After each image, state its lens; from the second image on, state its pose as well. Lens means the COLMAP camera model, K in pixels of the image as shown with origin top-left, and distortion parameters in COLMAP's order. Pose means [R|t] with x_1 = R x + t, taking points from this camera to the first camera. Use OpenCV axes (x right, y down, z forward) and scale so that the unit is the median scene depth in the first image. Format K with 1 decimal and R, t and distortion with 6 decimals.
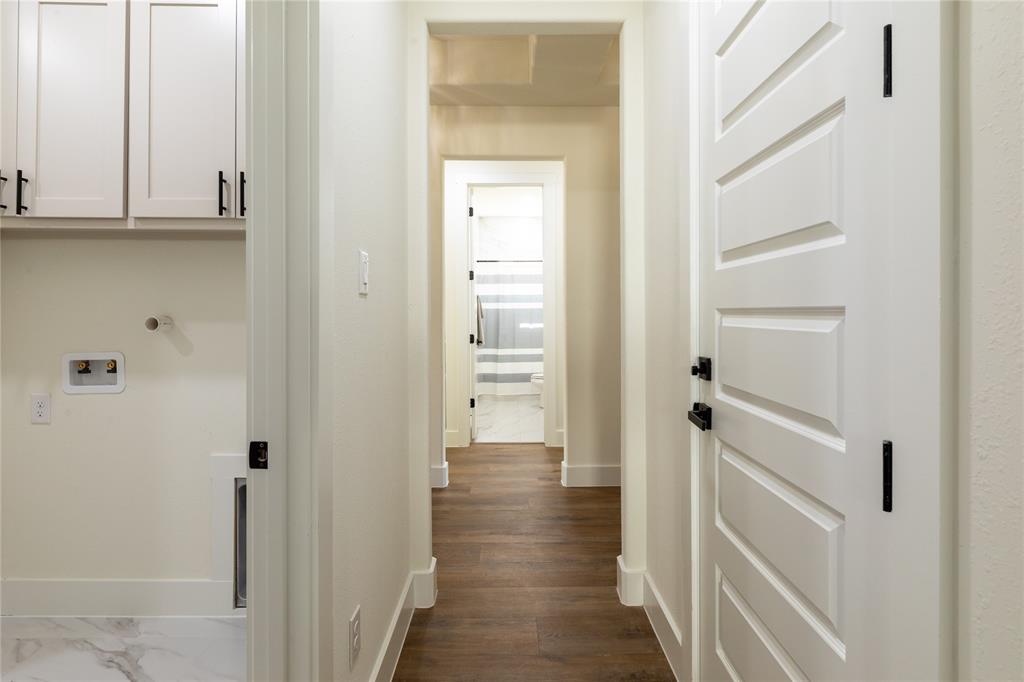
lens RADIAL K [[506.2, 0, 507.6], [0, 506.2, 310.6], [0, 0, 1]] dist [-0.001887, 0.002242]
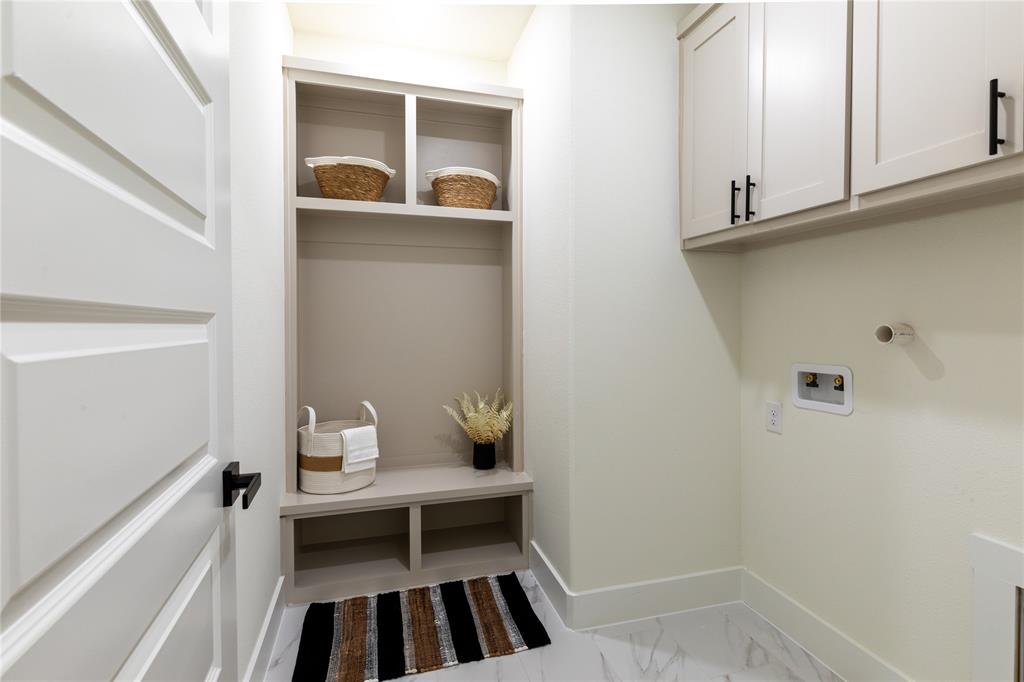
lens RADIAL K [[506.2, 0, 510.0], [0, 506.2, 333.3], [0, 0, 1]] dist [-0.001887, 0.002242]
pose [[0.288813, 0.015536, -0.957259, -0.144726], [0.006056, 0.999819, 0.018053, 0.008717], [0.957366, -0.011011, 0.288666, 0.258738]]
